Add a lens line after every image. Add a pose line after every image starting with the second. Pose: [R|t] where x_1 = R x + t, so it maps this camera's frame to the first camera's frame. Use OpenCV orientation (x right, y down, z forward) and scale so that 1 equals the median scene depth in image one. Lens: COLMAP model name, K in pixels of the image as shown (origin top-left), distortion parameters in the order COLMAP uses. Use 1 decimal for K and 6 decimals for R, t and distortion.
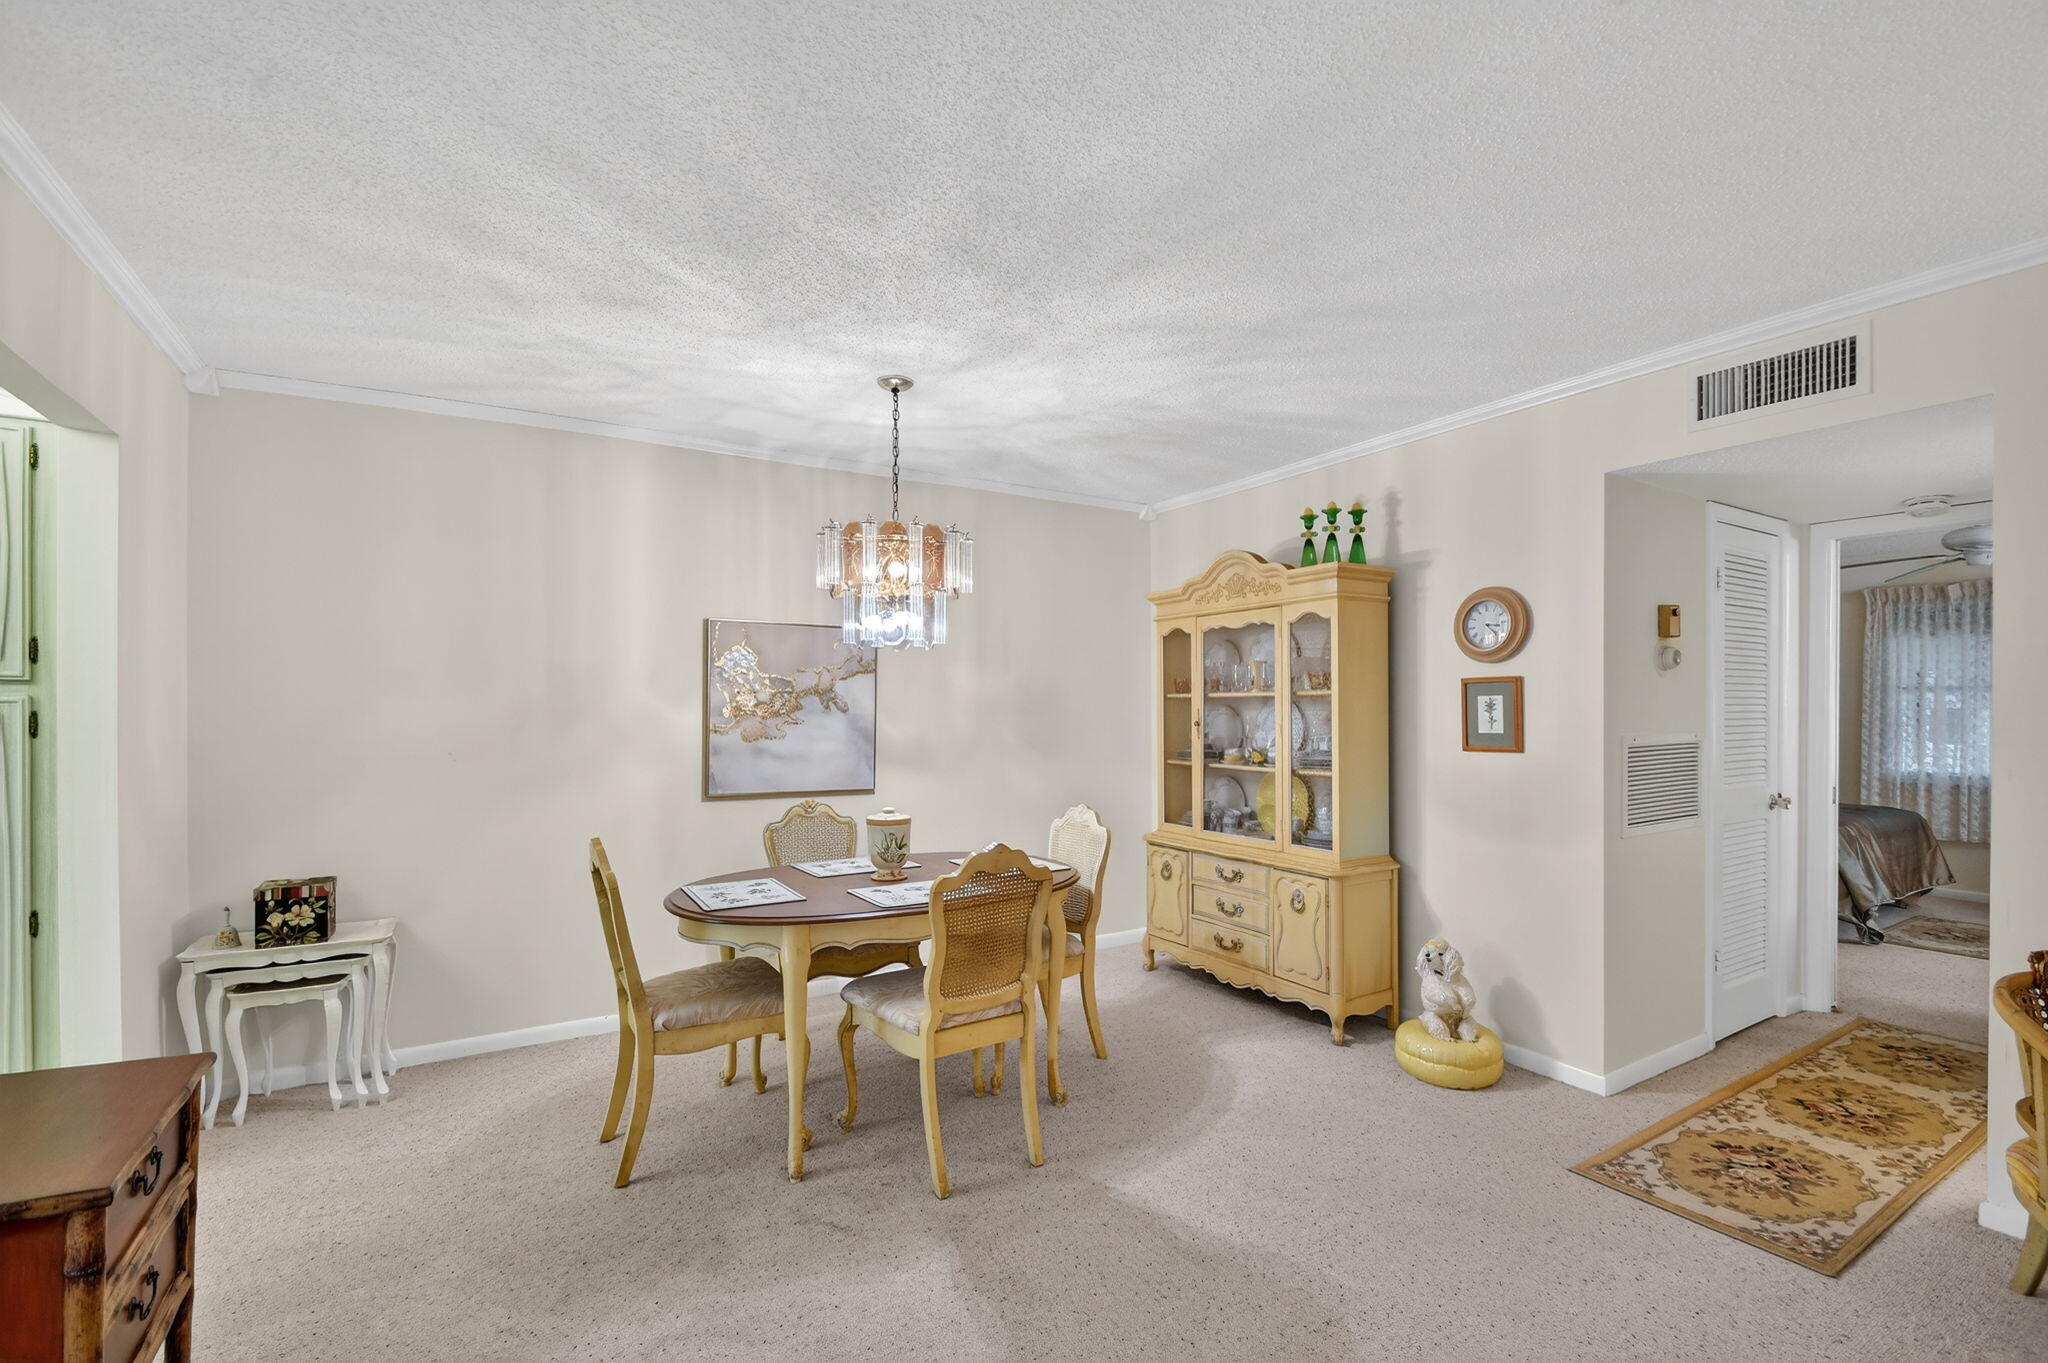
lens RADIAL K [[898.1, 0, 1033.1], [0, 898.1, 705.4], [0, 0, 1]] dist [0.011469, -0.014759]
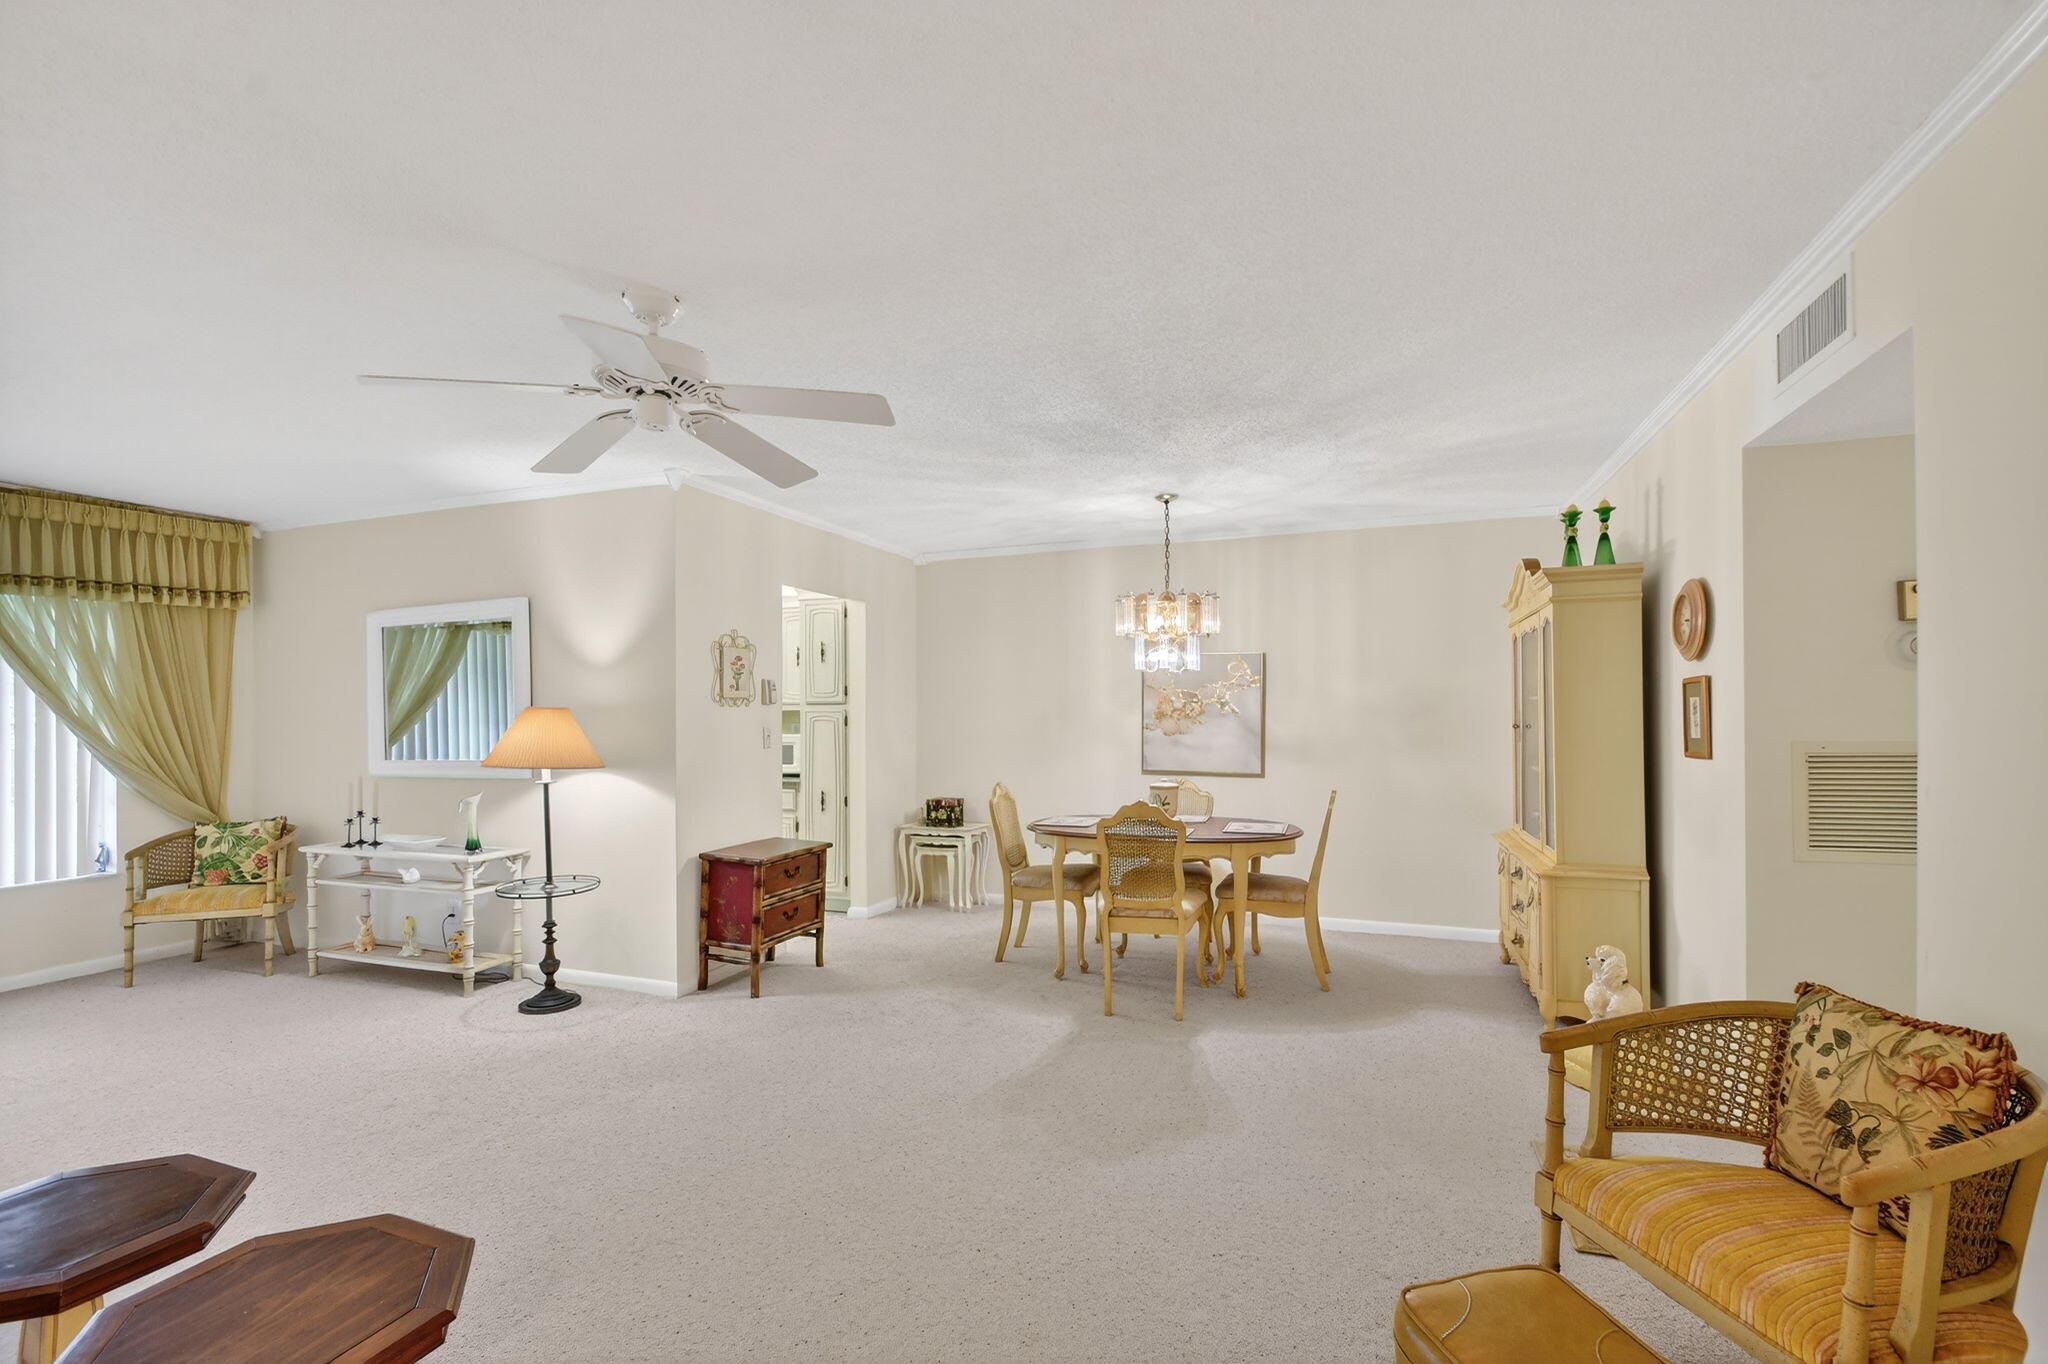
lens RADIAL K [[898.1, 0, 1026.8], [0, 898.1, 705.7], [0, 0, 1]] dist [0.011469, -0.014759]
pose [[0.614811, -0.009622, -0.788616, 0.838260], [0.005866, 0.999954, -0.007627, 0.001126], [0.788652, 0.000063, 0.614839, -0.104554]]
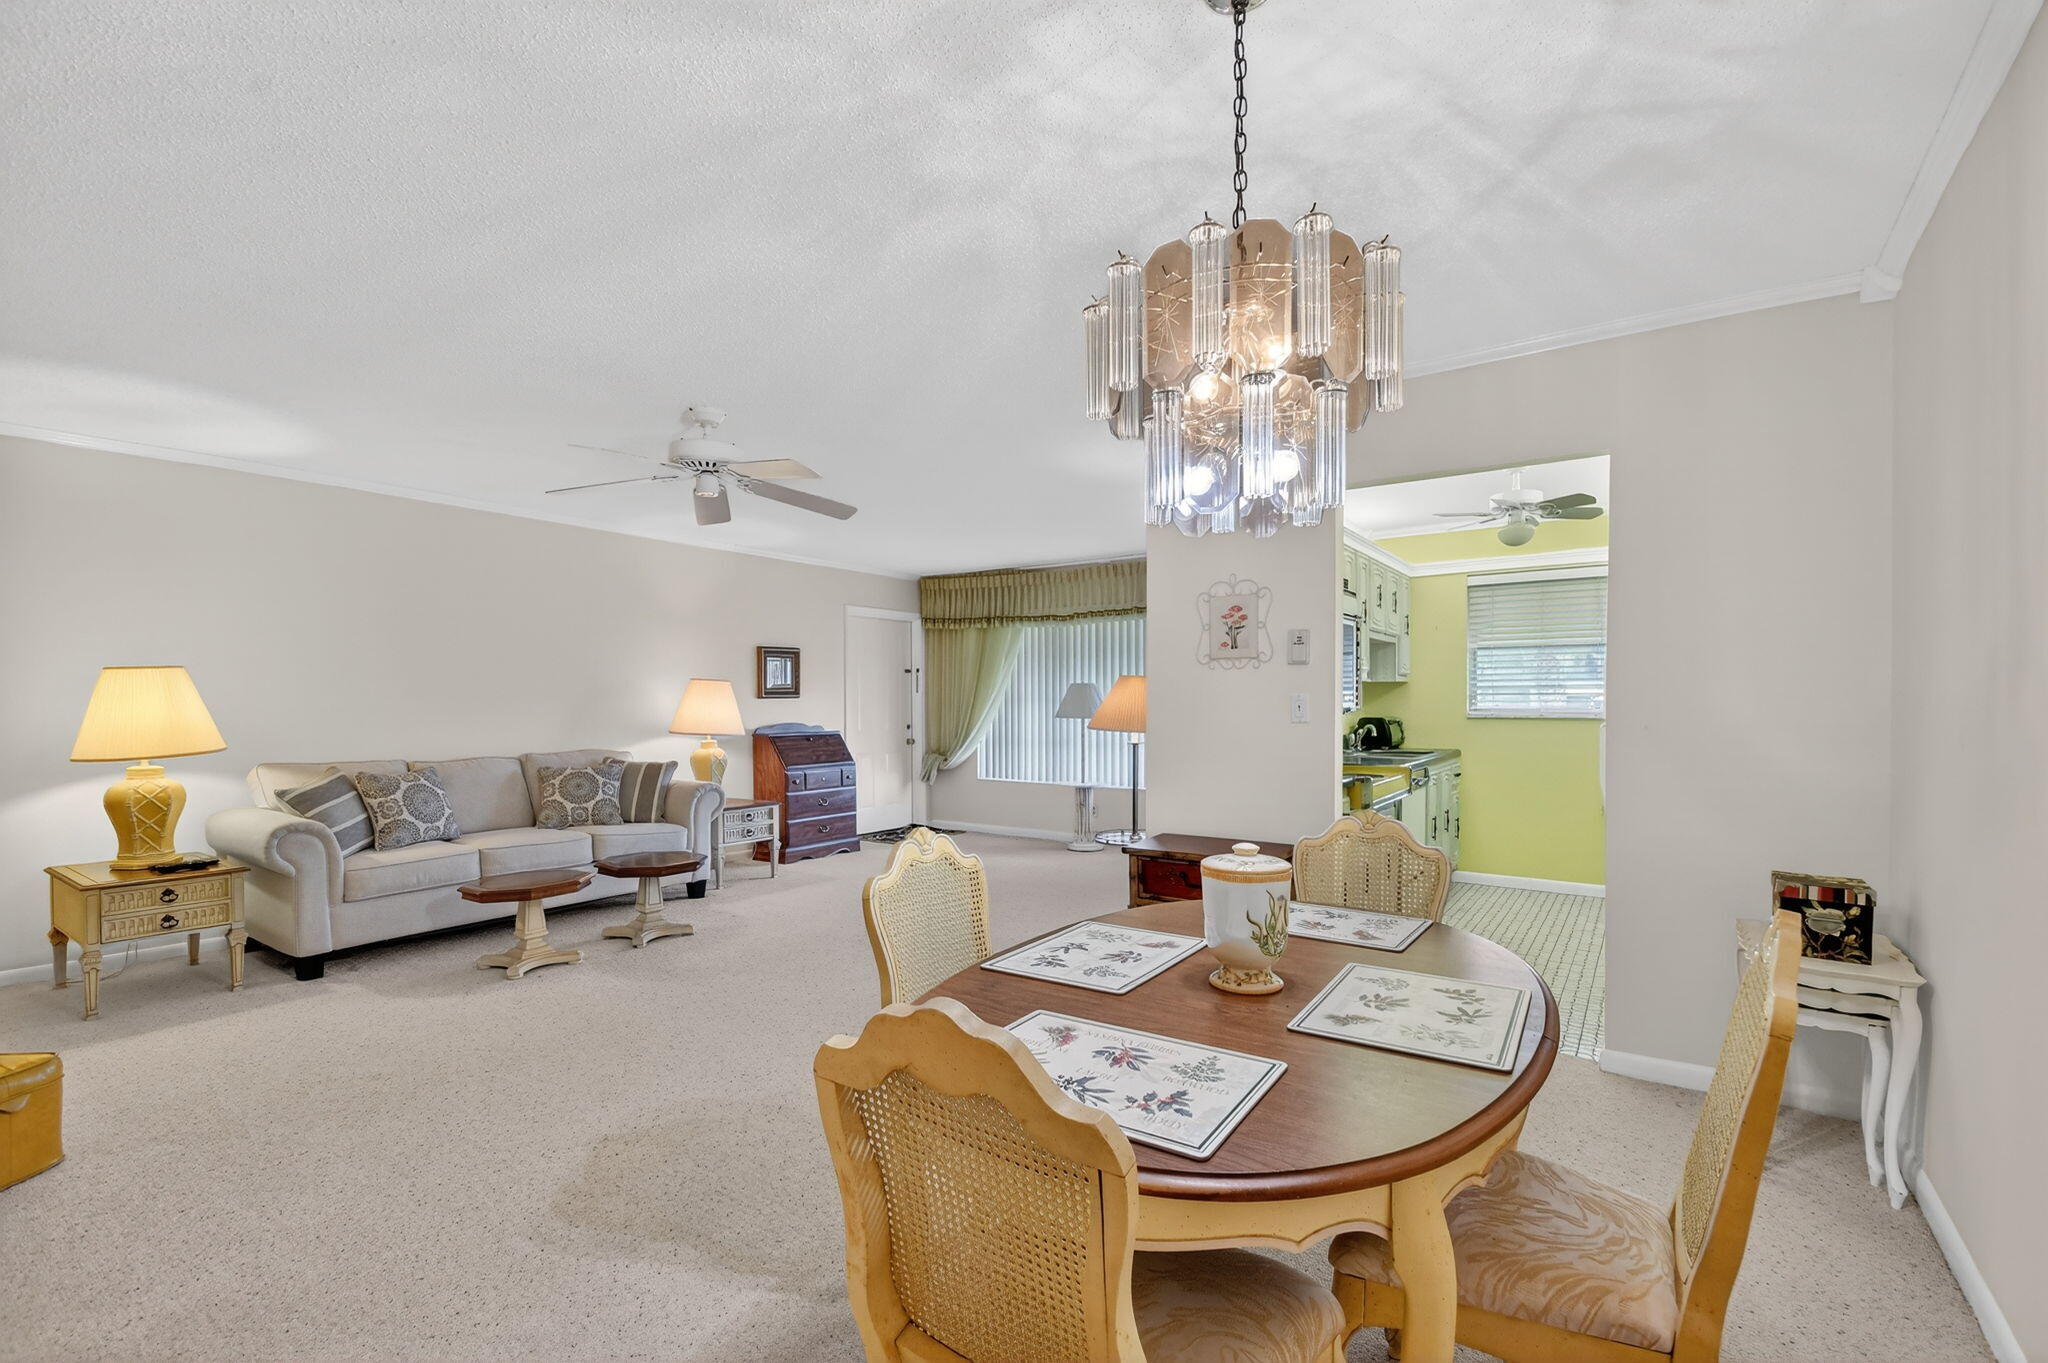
lens RADIAL K [[898.1, 0, 1037.0], [0, 898.1, 709.7], [0, 0, 1]] dist [0.011469, -0.014759]
pose [[-0.914944, 0.006187, -0.403533, 0.141368], [0.003610, 0.999968, 0.007146, 0.031772], [0.403564, 0.005081, -0.914937, 1.331425]]
